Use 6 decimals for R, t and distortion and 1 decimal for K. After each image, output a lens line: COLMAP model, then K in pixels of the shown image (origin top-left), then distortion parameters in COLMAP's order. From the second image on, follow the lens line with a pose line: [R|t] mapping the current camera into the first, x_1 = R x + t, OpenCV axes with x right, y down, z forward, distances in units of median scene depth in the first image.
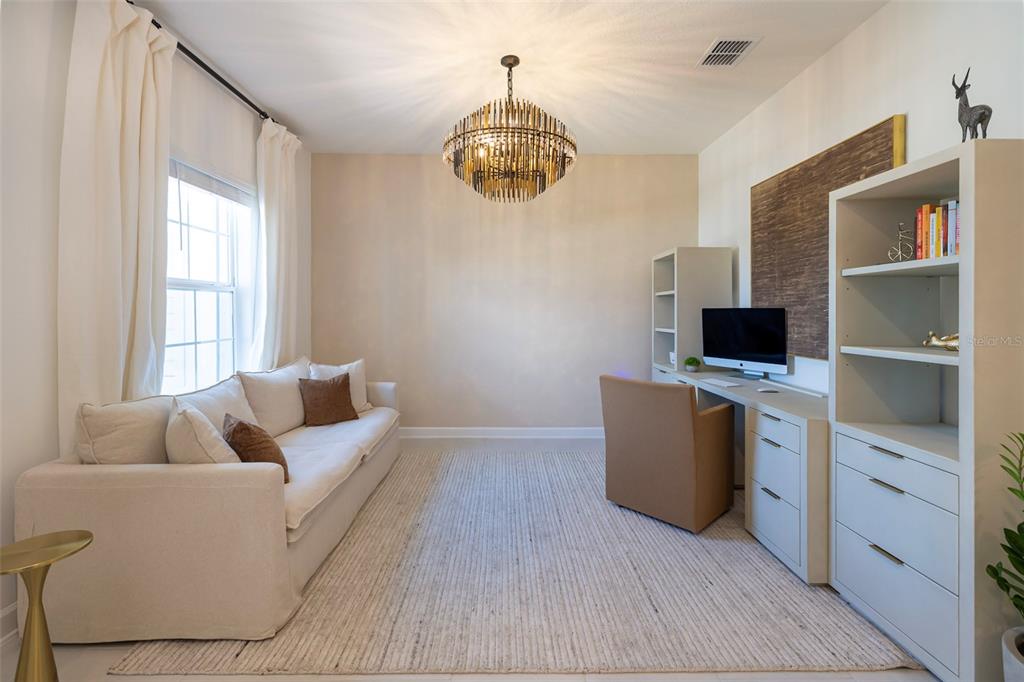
lens RADIAL K [[441.3, 0, 509.5], [0, 441.3, 312.8], [0, 0, 1]] dist [-0.000261, 0.001009]
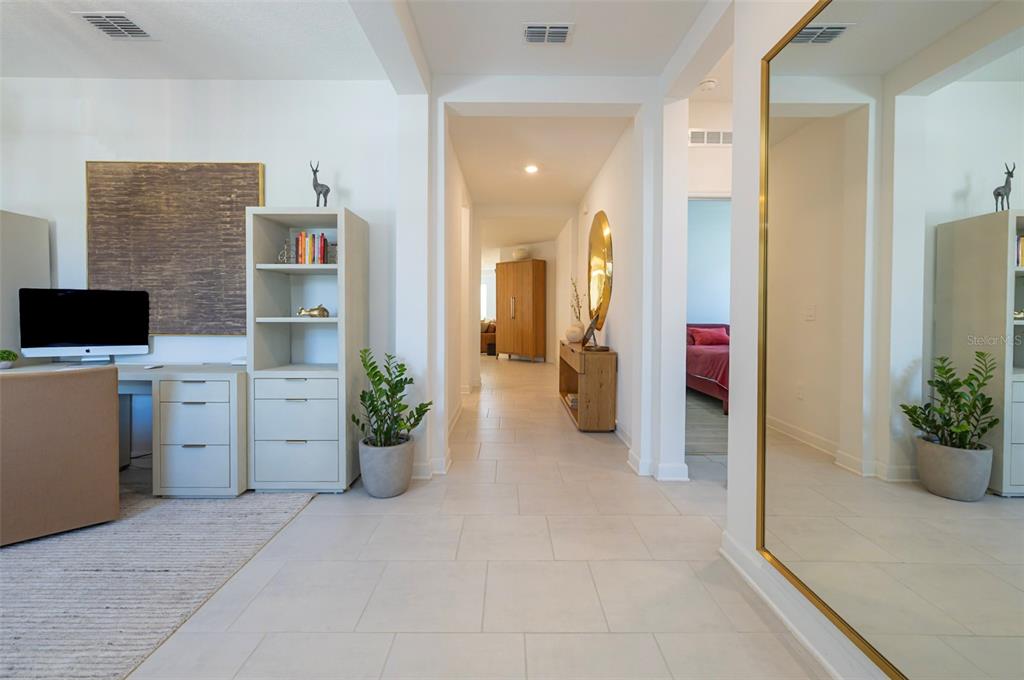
lens RADIAL K [[441.3, 0, 511.2], [0, 441.3, 317.4], [0, 0, 1]] dist [-0.000261, 0.001009]
pose [[0.009075, -0.015311, 0.999842, -0.474702], [-0.002525, 0.999879, 0.015334, 0.035901], [-0.999956, -0.002664, 0.009035, 0.115079]]
